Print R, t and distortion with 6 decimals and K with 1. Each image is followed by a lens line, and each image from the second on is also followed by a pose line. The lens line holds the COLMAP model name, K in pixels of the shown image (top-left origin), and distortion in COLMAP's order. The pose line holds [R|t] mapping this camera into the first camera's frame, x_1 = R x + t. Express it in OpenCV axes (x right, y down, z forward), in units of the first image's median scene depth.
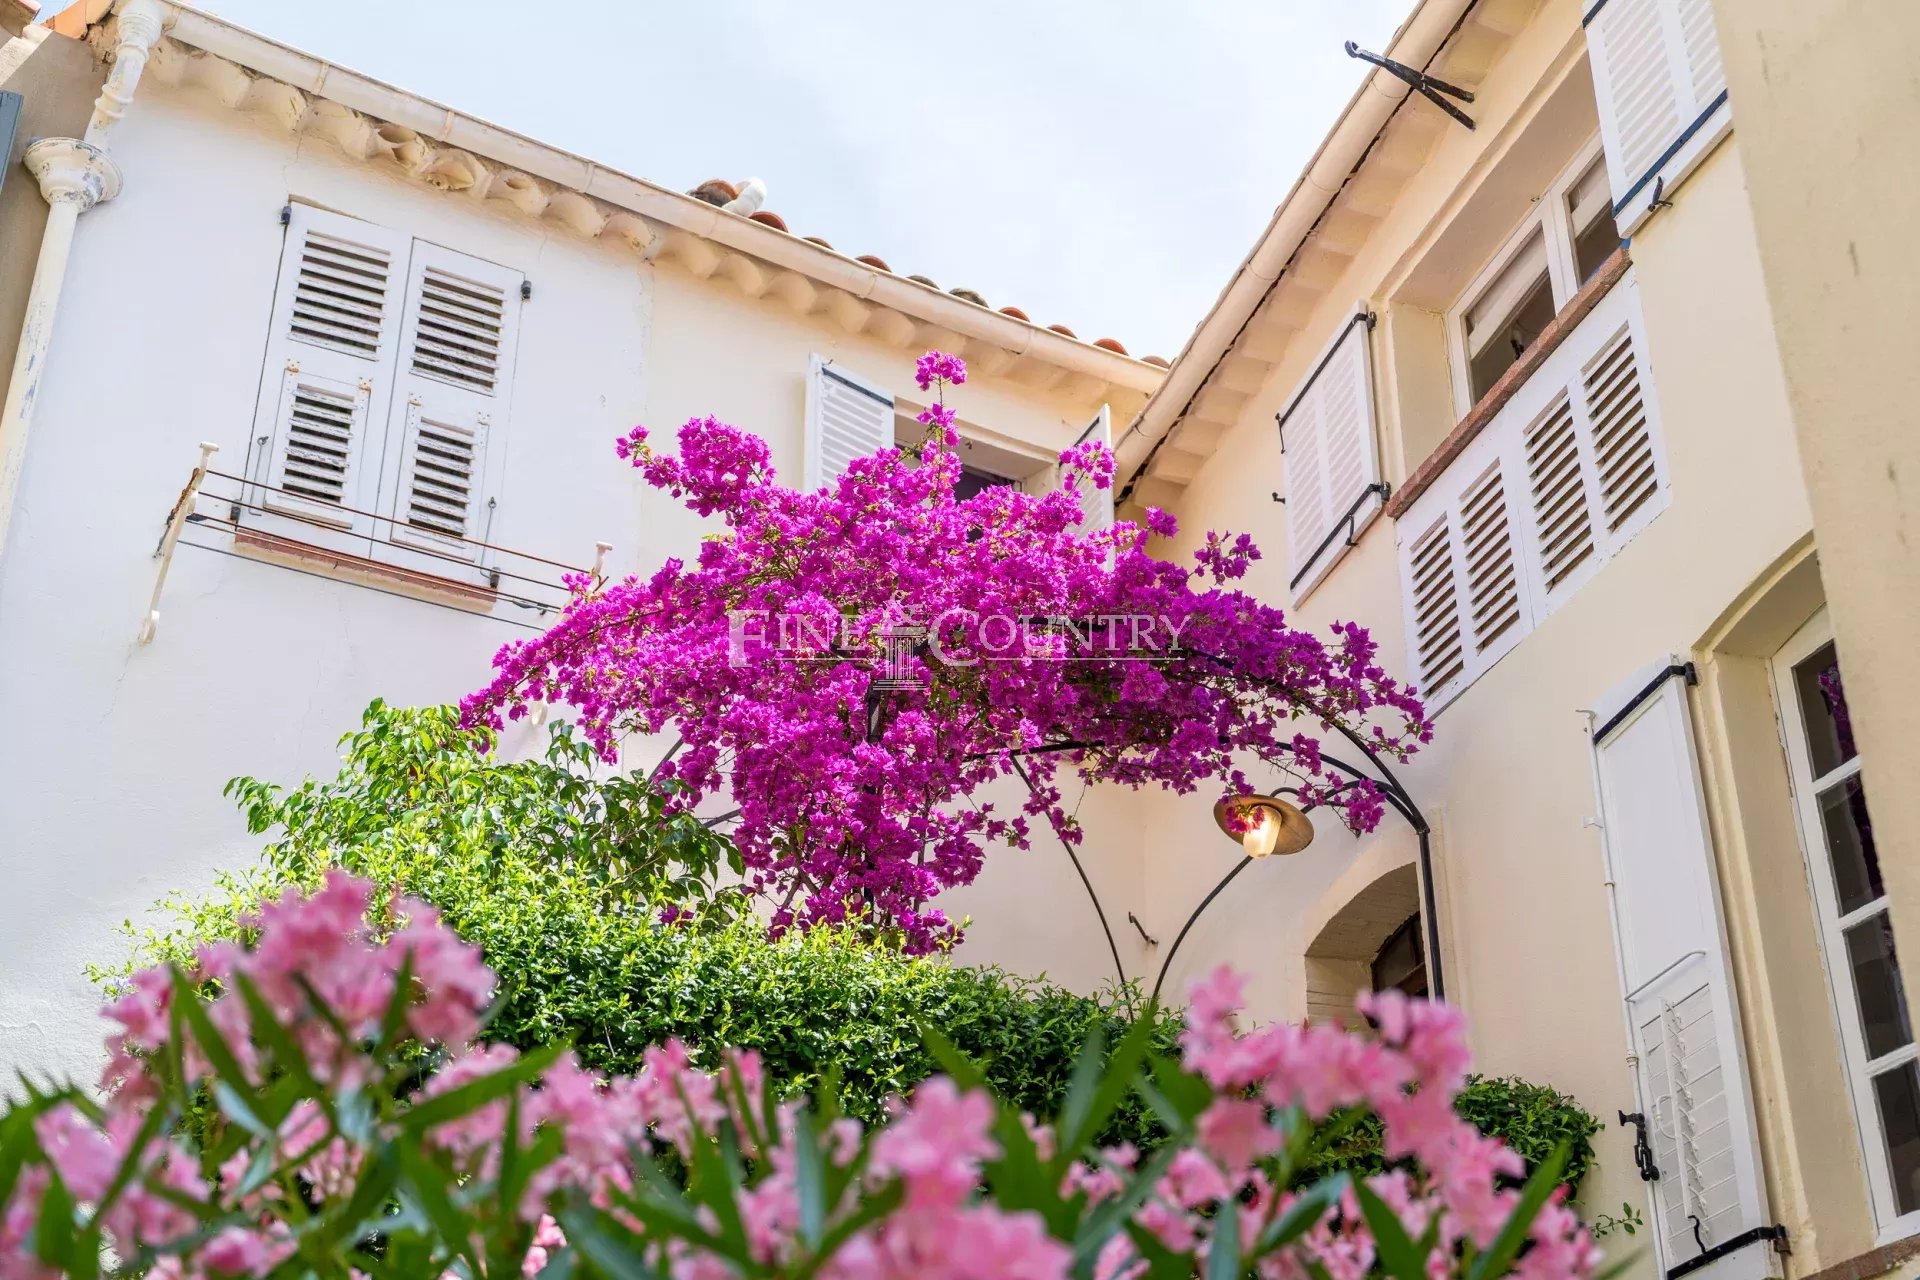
lens RADIAL K [[2351.0, 0, 966.4], [0, 2351.0, 643.2], [0, 0, 1]] dist [-0.012968, 0.000000]
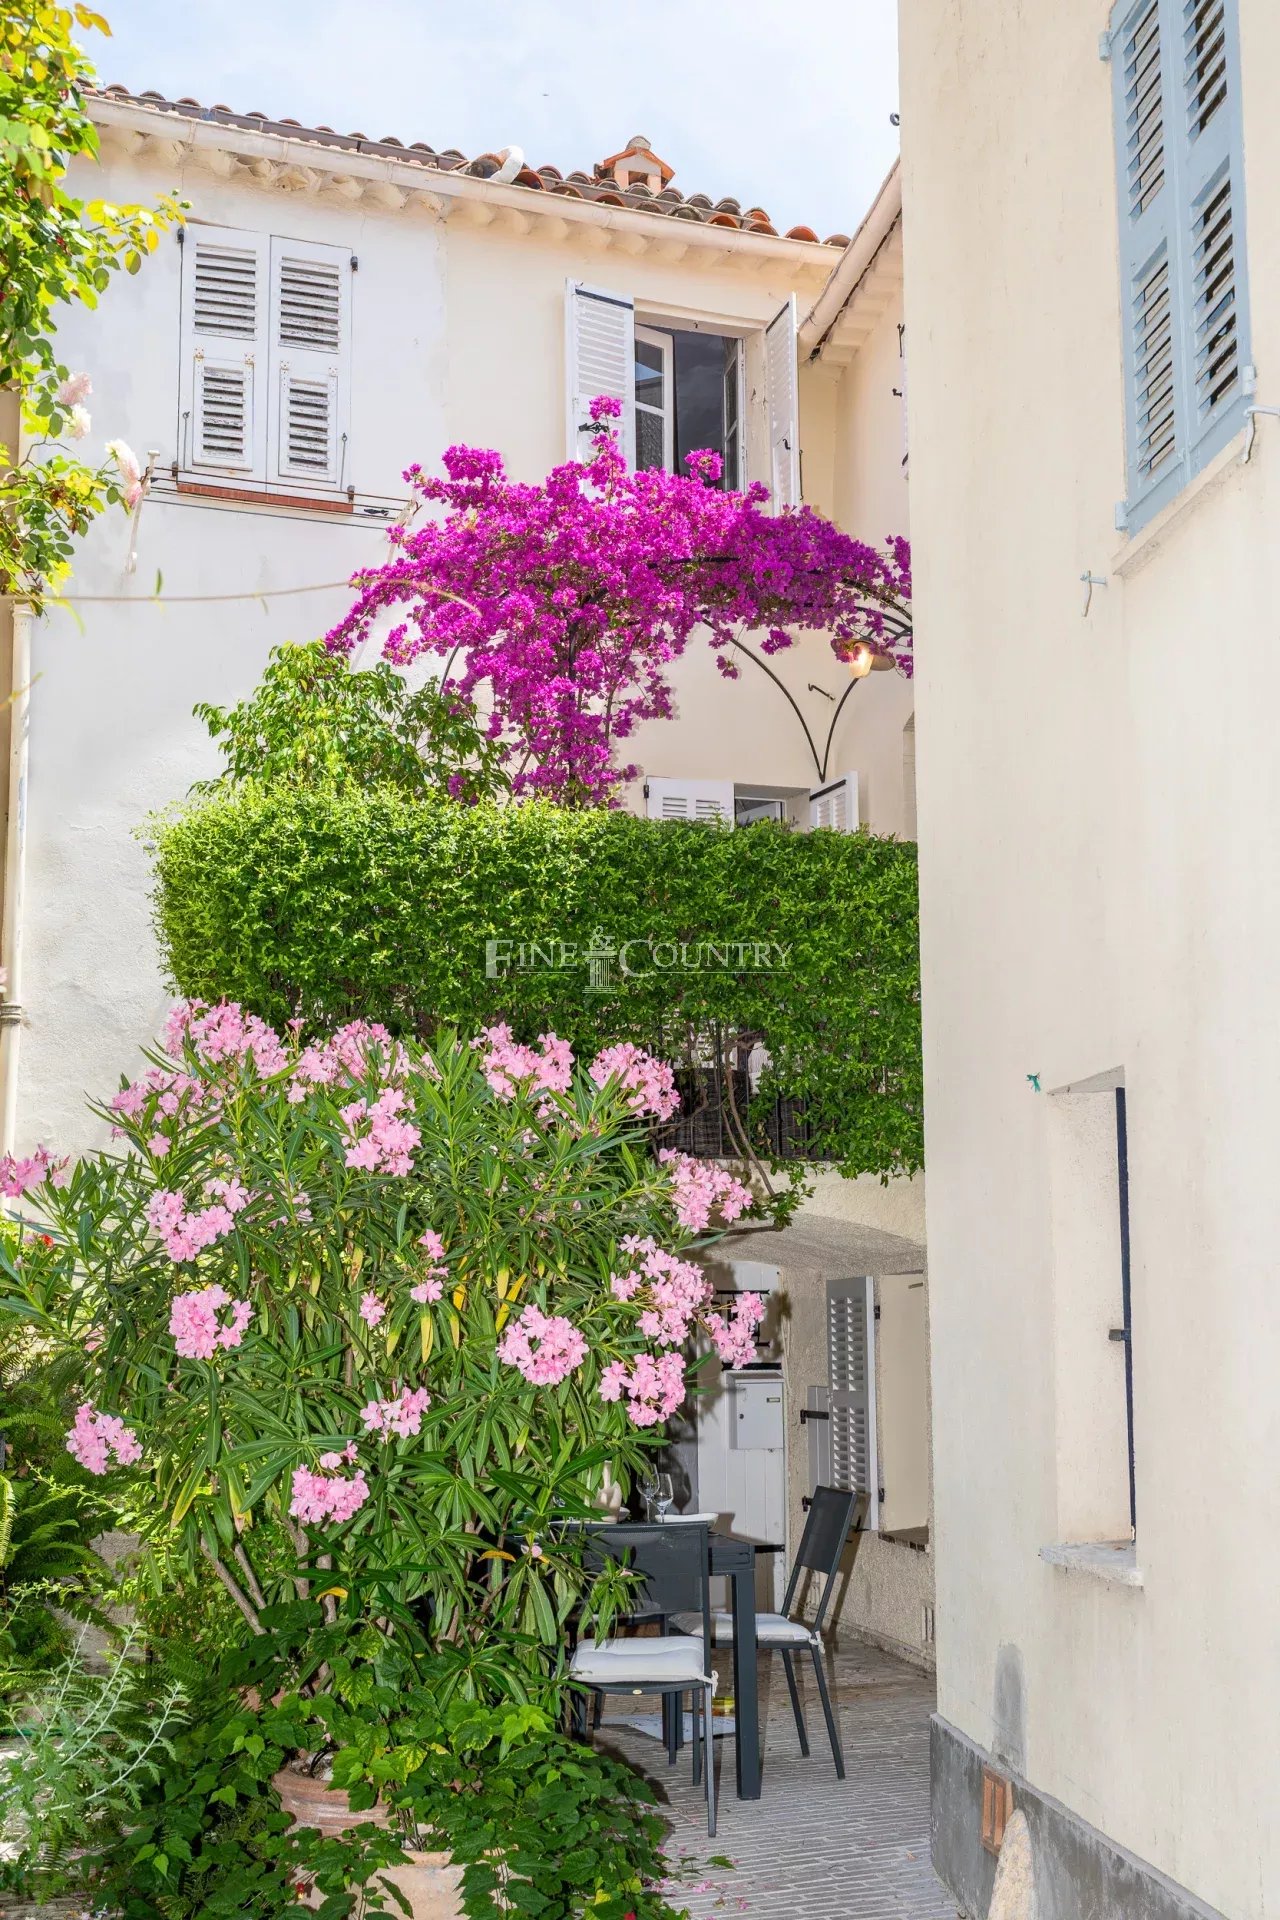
lens RADIAL K [[2351.0, 0, 636.9], [0, 2351.0, 961.0], [0, 0, 1]] dist [-0.012968, 0.000000]
pose [[0.990493, -0.024569, -0.135353, 0.177517], [0.069047, 0.939795, 0.334691, -0.245423], [0.118981, -0.340855, 0.932556, -0.473795]]
